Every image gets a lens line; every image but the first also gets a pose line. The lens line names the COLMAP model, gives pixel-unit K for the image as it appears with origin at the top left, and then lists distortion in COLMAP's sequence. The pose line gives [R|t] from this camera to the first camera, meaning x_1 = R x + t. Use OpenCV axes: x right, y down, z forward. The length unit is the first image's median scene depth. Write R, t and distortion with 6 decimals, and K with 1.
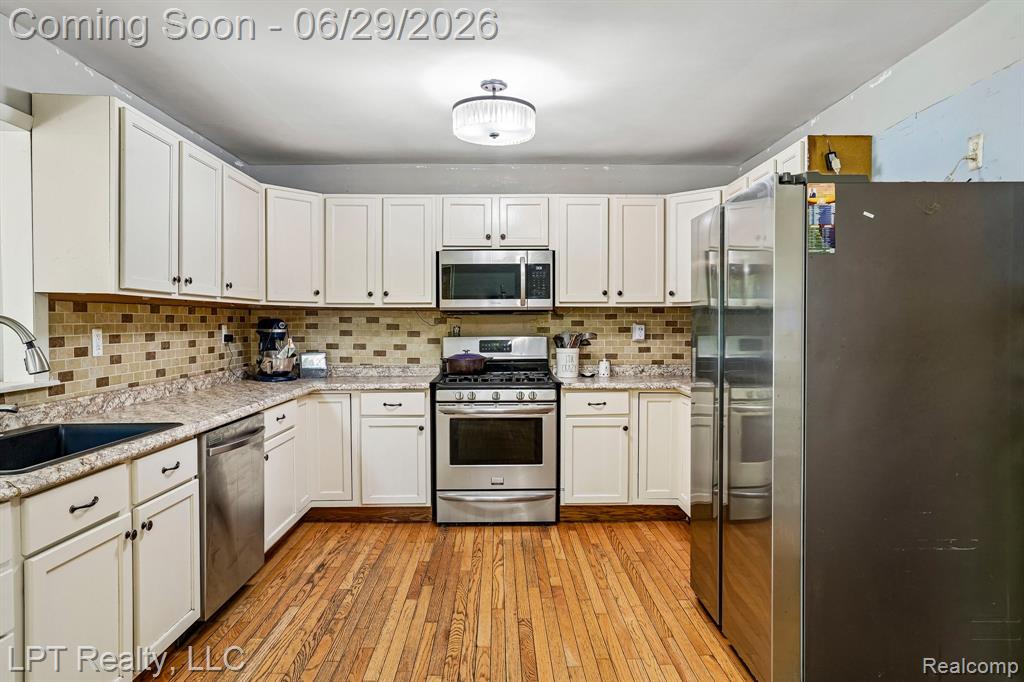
lens RADIAL K [[641.5, 0, 512.9], [0, 641.5, 335.7], [0, 0, 1]] dist [0.003487, 0.000781]
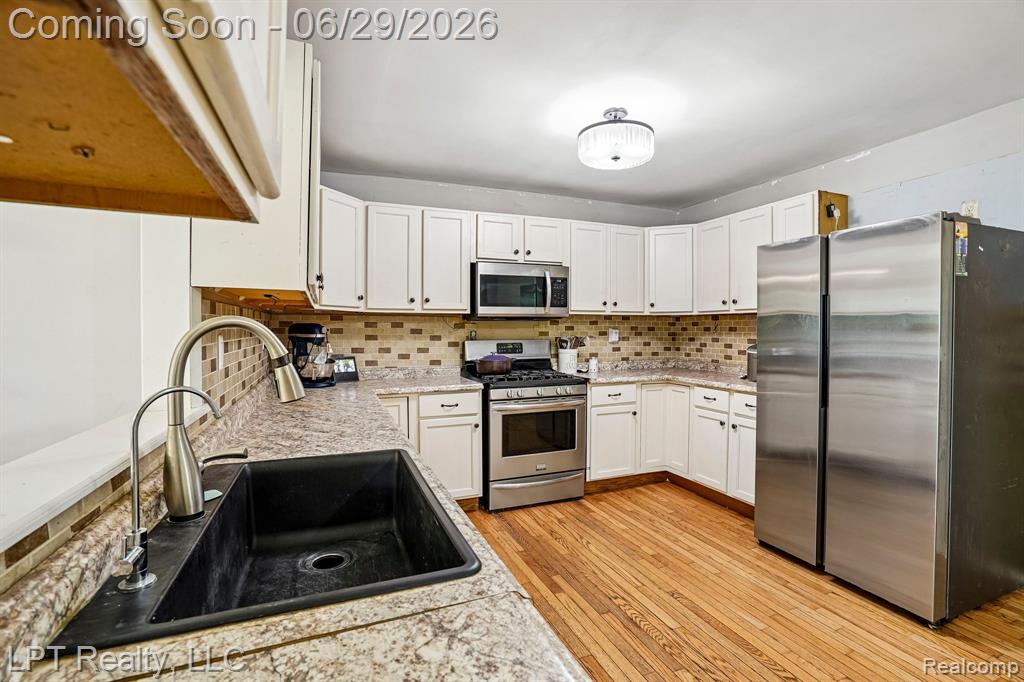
lens RADIAL K [[476.3, 0, 512.9], [0, 476.3, 337.5], [0, 0, 1]] dist [-0.051386, 0.017164]
pose [[0.934008, -0.006444, 0.357194, -0.362605], [0.006124, 0.999979, 0.002028, -0.004775], [-0.357200, 0.000293, 0.934028, 0.228343]]
